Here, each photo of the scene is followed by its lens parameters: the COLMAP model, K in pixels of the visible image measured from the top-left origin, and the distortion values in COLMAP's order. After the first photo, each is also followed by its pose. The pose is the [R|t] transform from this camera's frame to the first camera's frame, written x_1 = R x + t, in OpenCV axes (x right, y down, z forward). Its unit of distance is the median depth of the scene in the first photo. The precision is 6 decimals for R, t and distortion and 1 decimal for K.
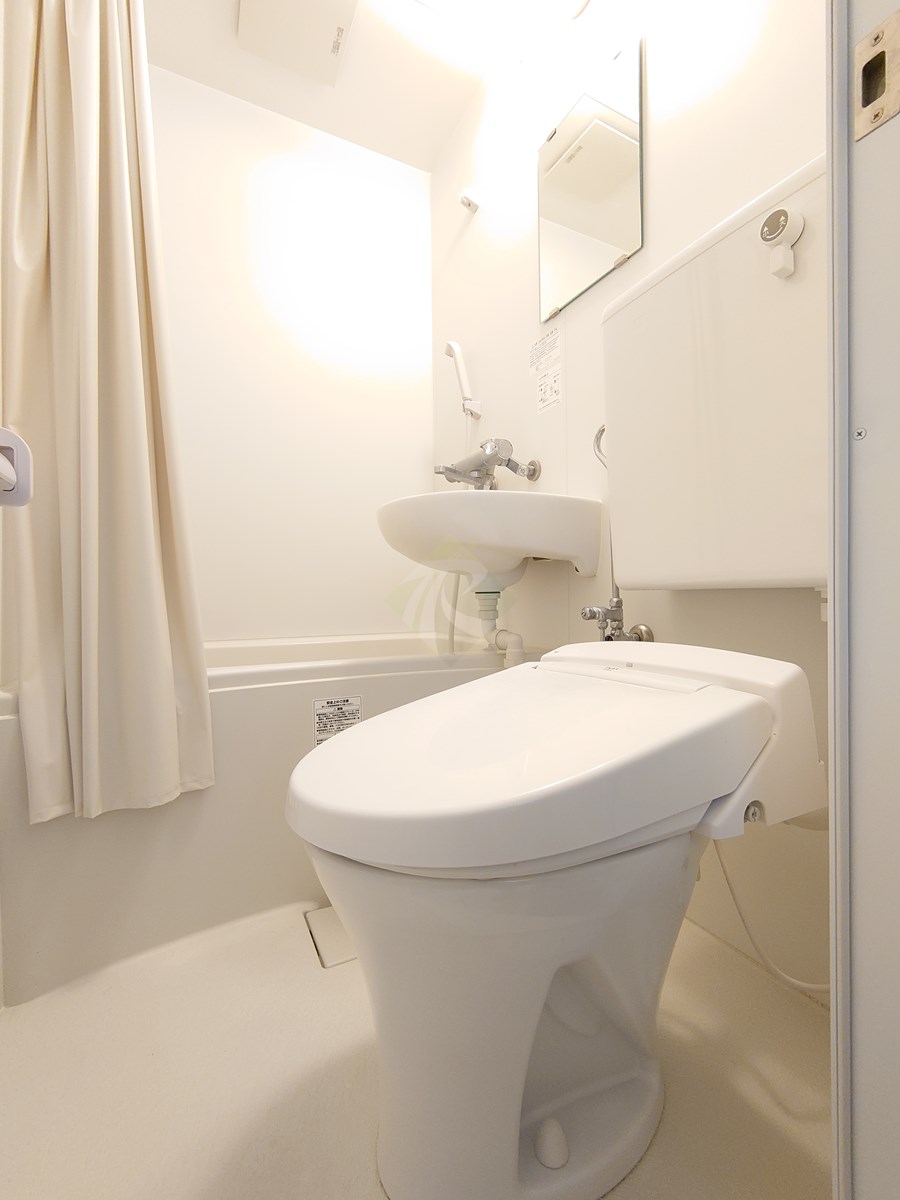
lens RADIAL K [[517.0, 0, 451.4], [0, 517.0, 601.4], [0, 0, 1]] dist [0.001791, -0.000845]
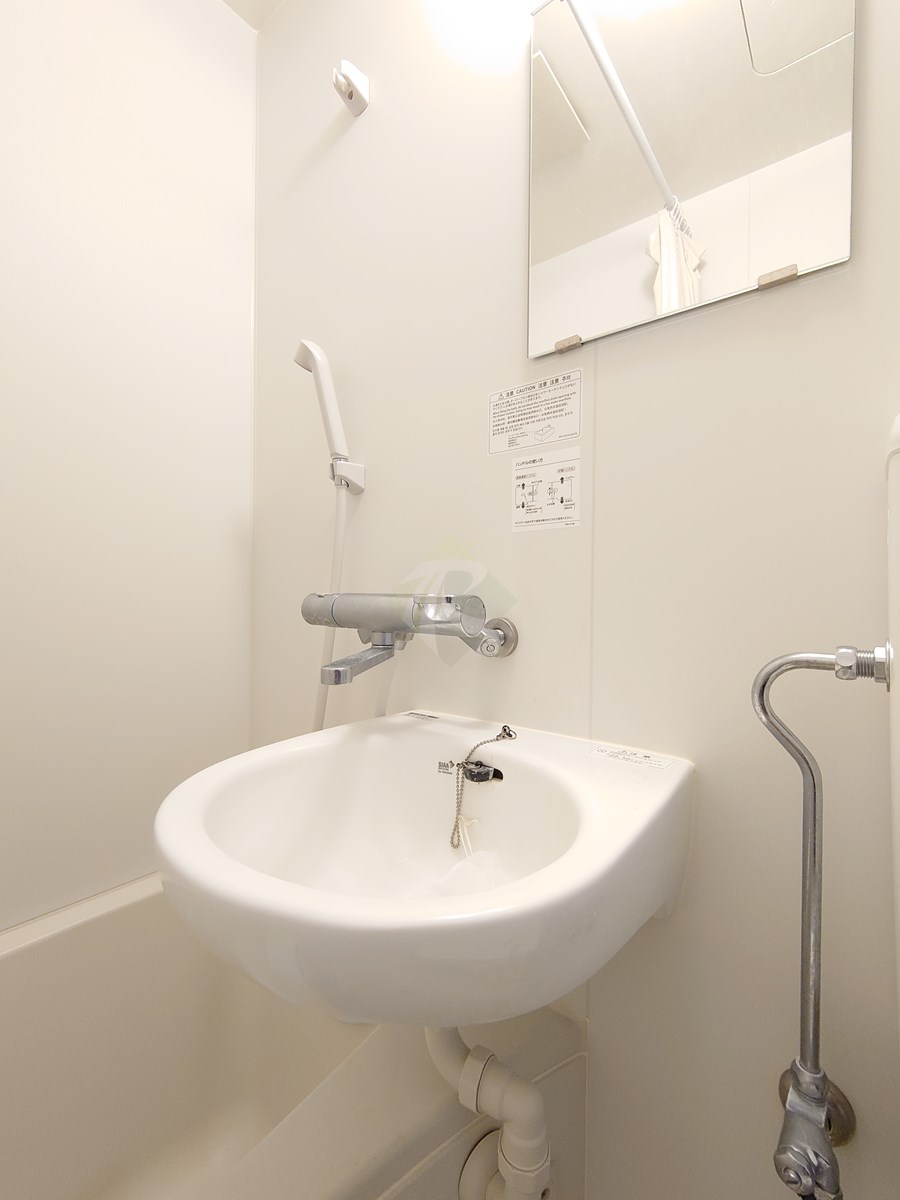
lens RADIAL K [[517.0, 0, 451.4], [0, 517.0, 601.4], [0, 0, 1]] dist [0.001791, -0.000845]
pose [[0.909673, 0.018565, 0.414910, -0.114062], [-0.017801, 0.999825, -0.005709, -0.330918], [-0.414944, -0.002193, 0.909844, 0.641367]]
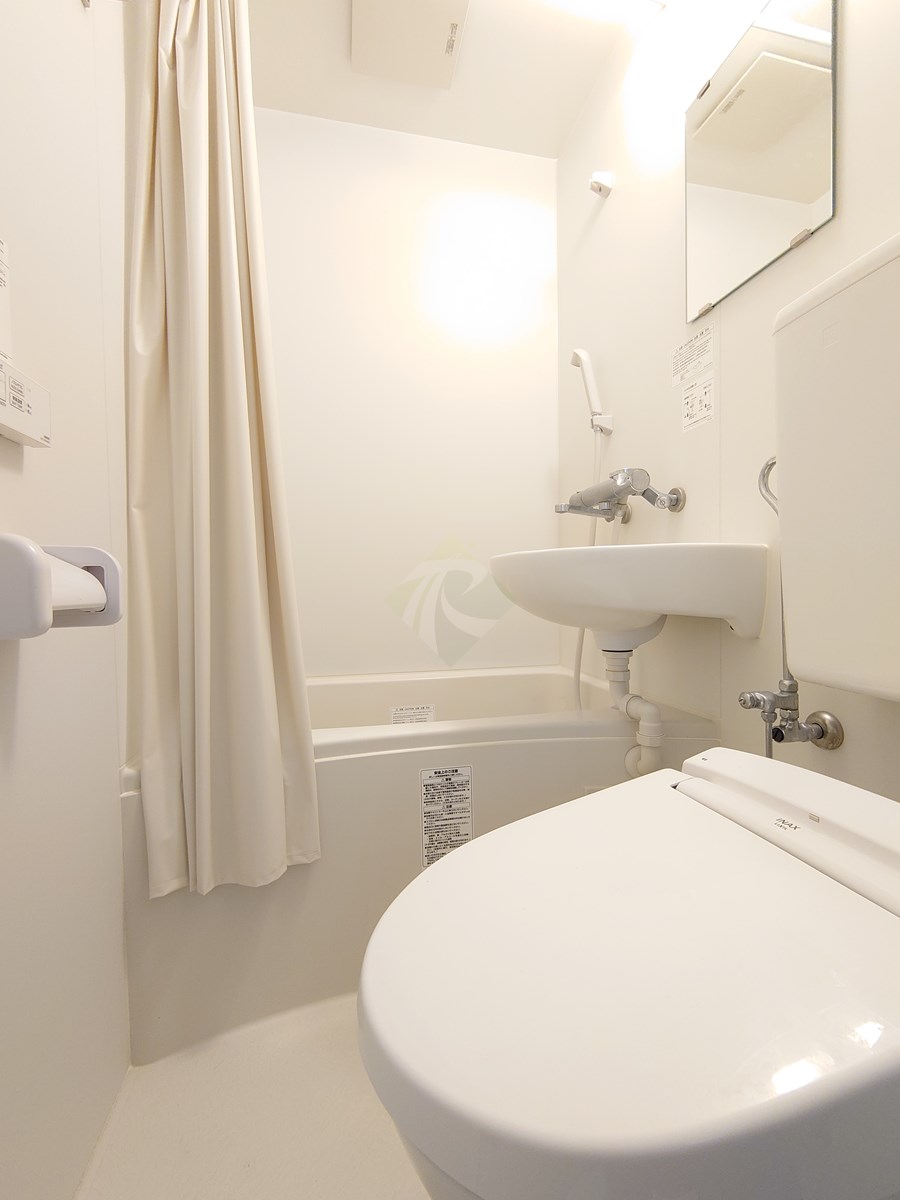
lens RADIAL K [[517.0, 0, 451.4], [0, 517.0, 601.4], [0, 0, 1]] dist [0.001791, -0.000845]
pose [[0.968762, 0.005853, -0.247922, 0.016140], [-0.000414, 0.999758, 0.021986, -0.122935], [0.247990, -0.021196, 0.968531, 0.104228]]
